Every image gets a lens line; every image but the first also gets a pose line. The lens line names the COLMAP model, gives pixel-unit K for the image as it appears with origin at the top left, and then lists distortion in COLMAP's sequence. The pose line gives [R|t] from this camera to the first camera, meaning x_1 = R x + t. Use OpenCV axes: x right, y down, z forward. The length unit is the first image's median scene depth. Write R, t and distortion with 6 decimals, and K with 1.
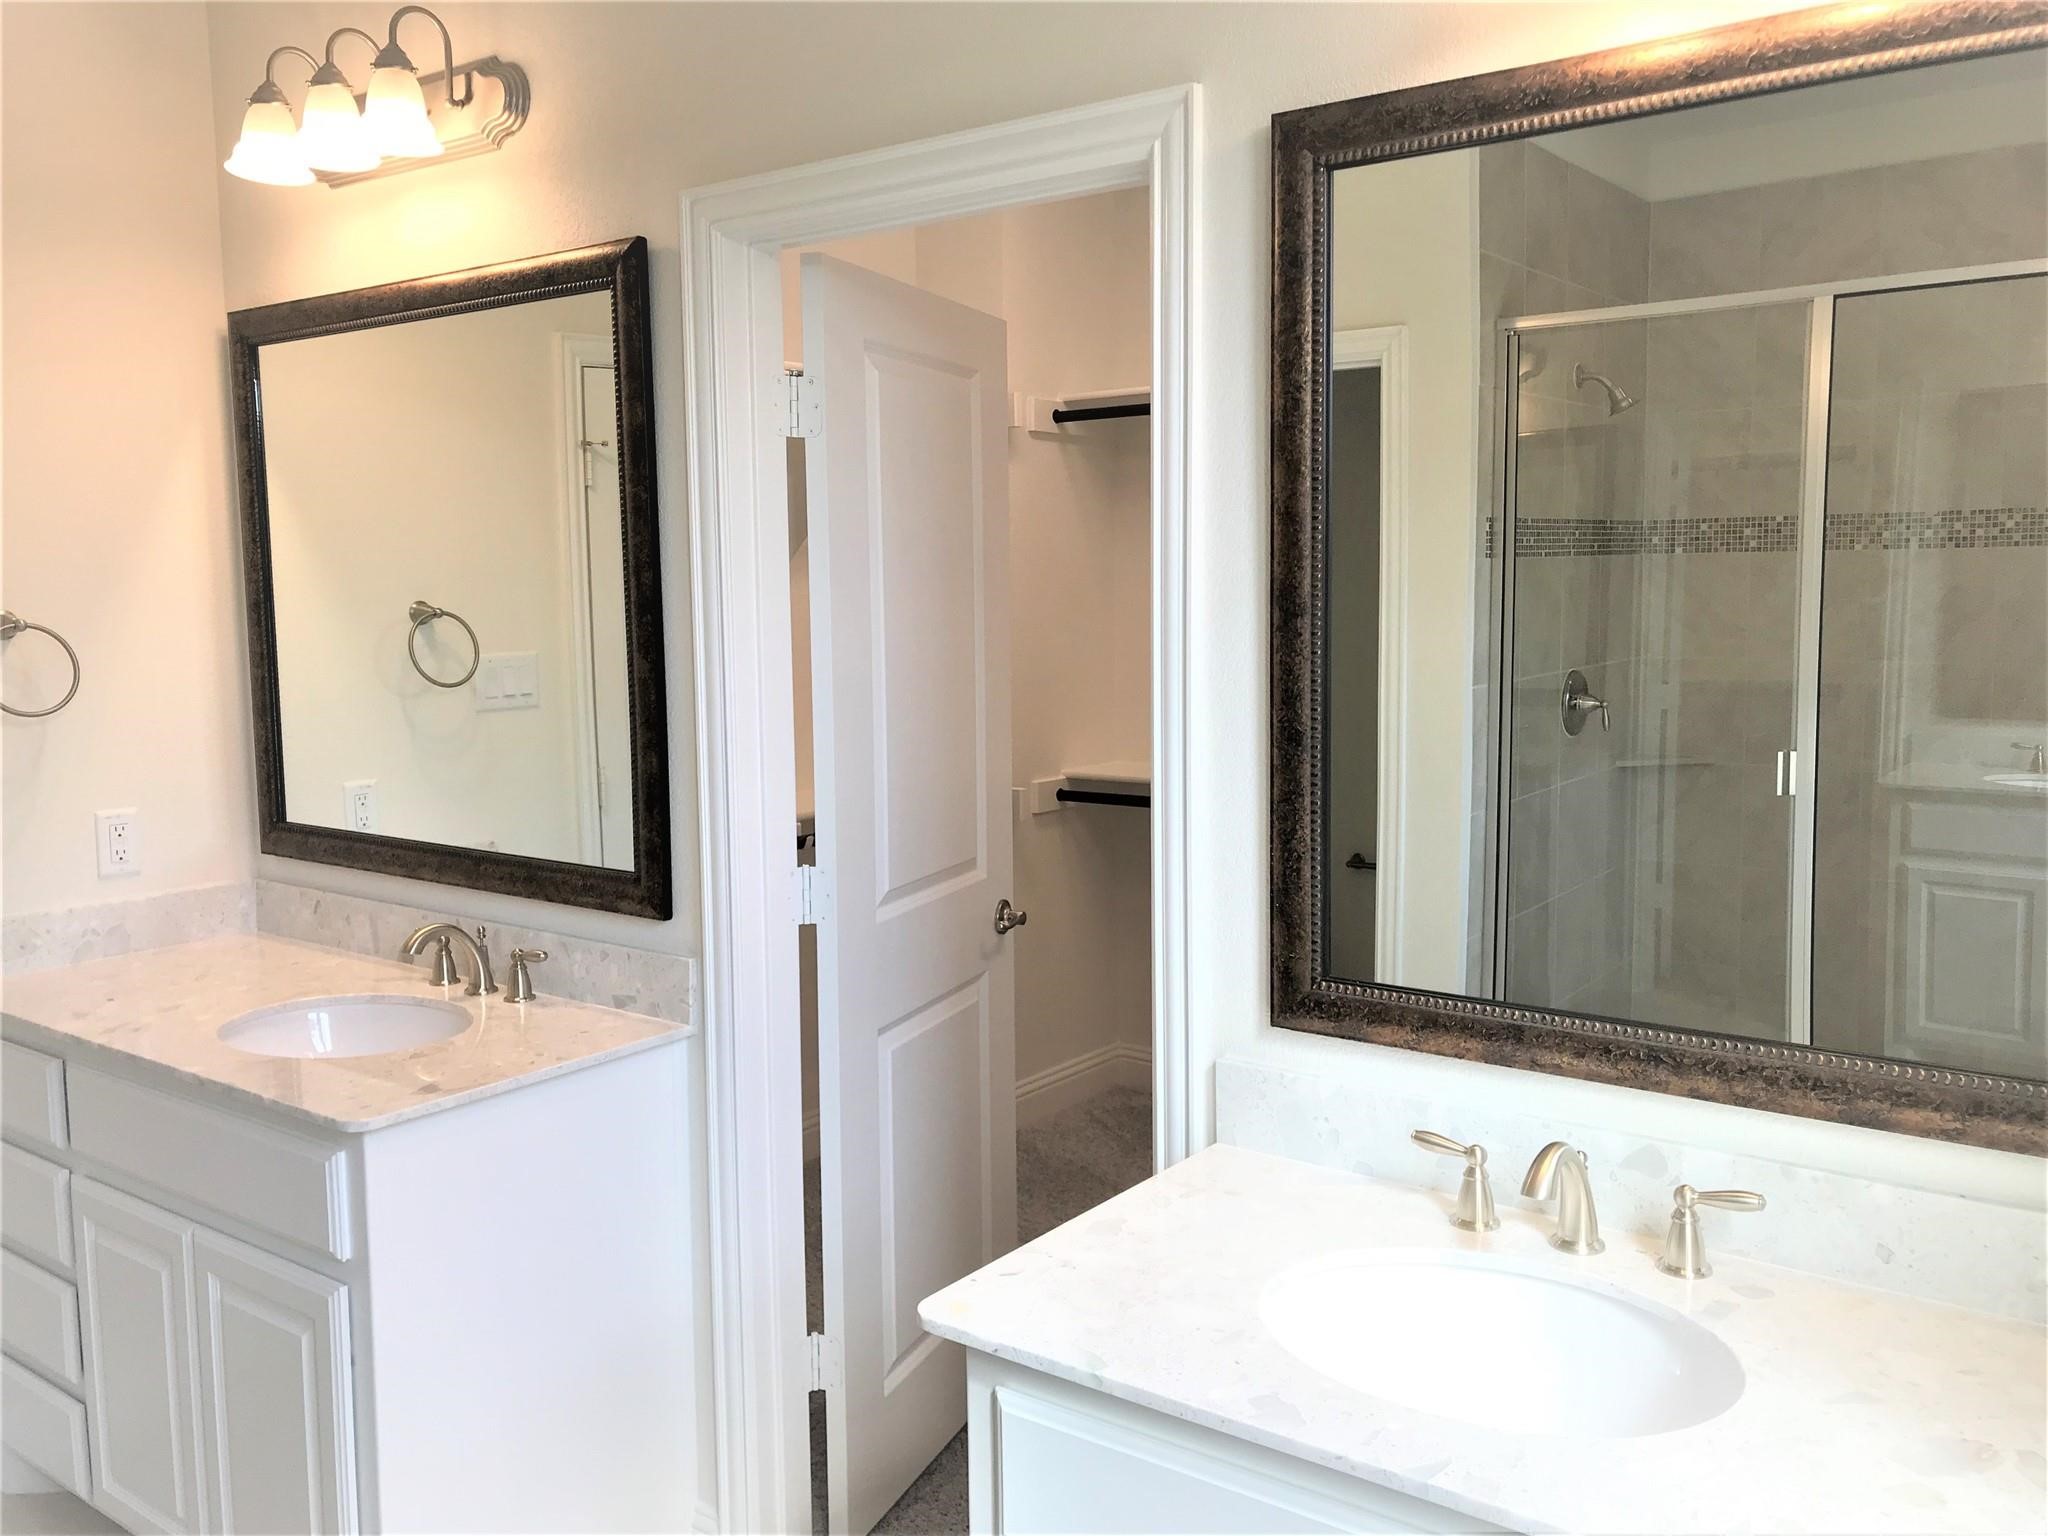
lens RADIAL K [[1681.9, 0, 1027.8], [0, 1681.9, 748.3], [0, 0, 1]] dist [0.064064, -0.100465]
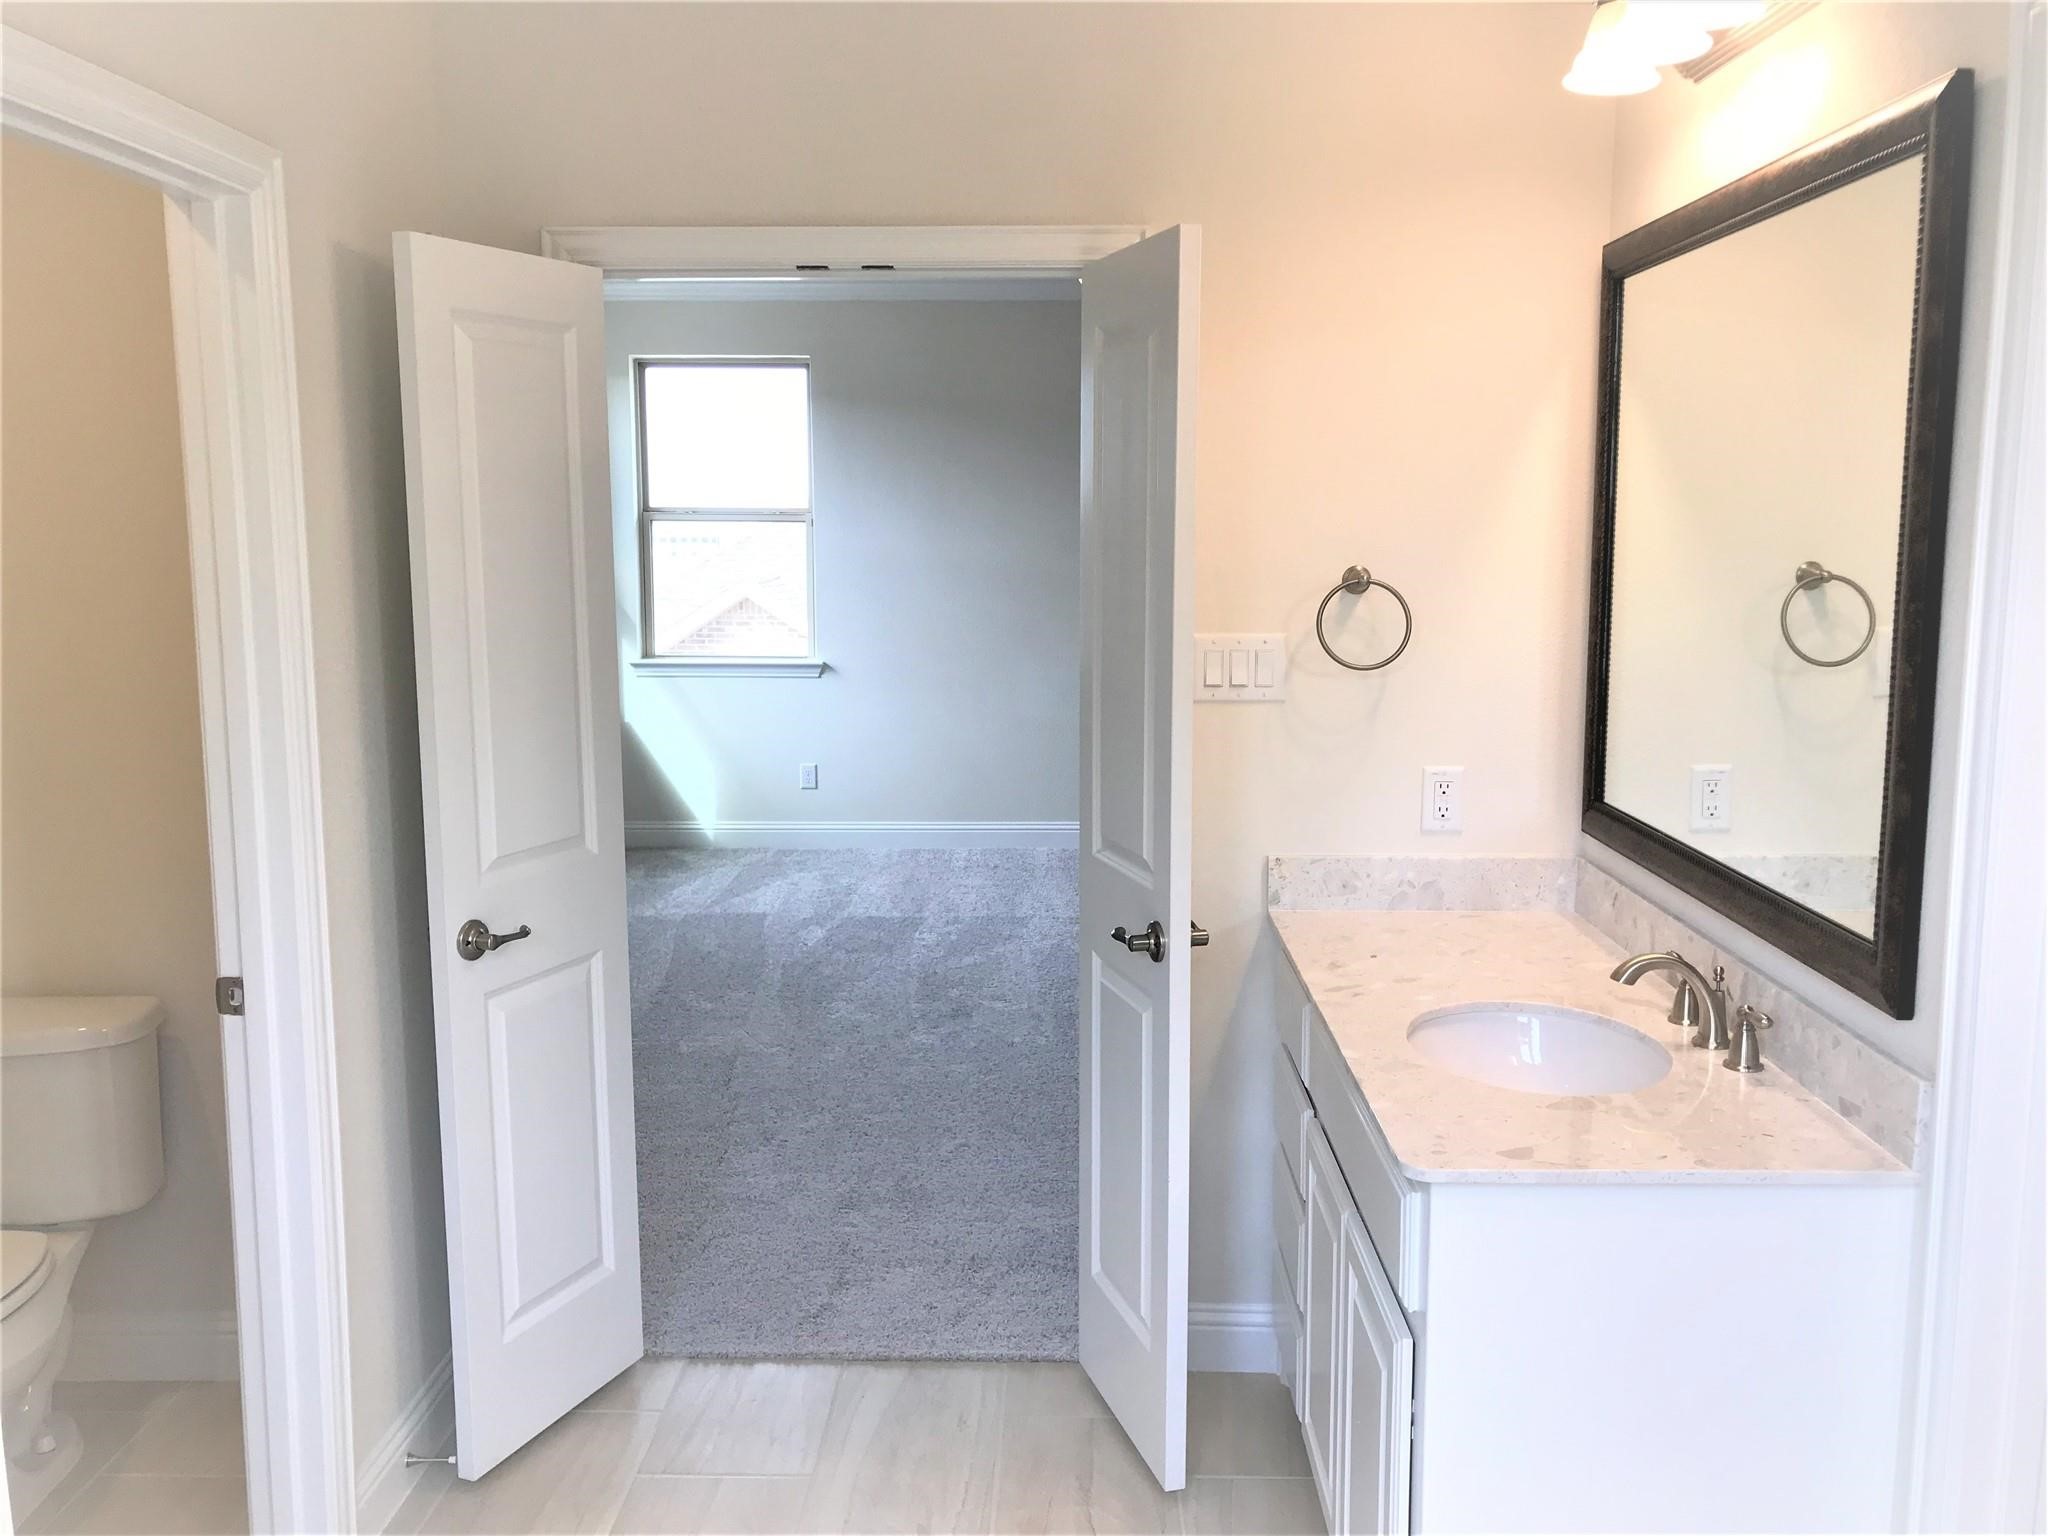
lens RADIAL K [[1681.9, 0, 1027.8], [0, 1681.9, 748.3], [0, 0, 1]] dist [0.064064, -0.100465]
pose [[0.582248, 0.116857, -0.804569, 0.119997], [-0.084461, 0.992956, 0.083096, -0.036801], [0.808612, 0.019573, 0.588017, 0.219520]]
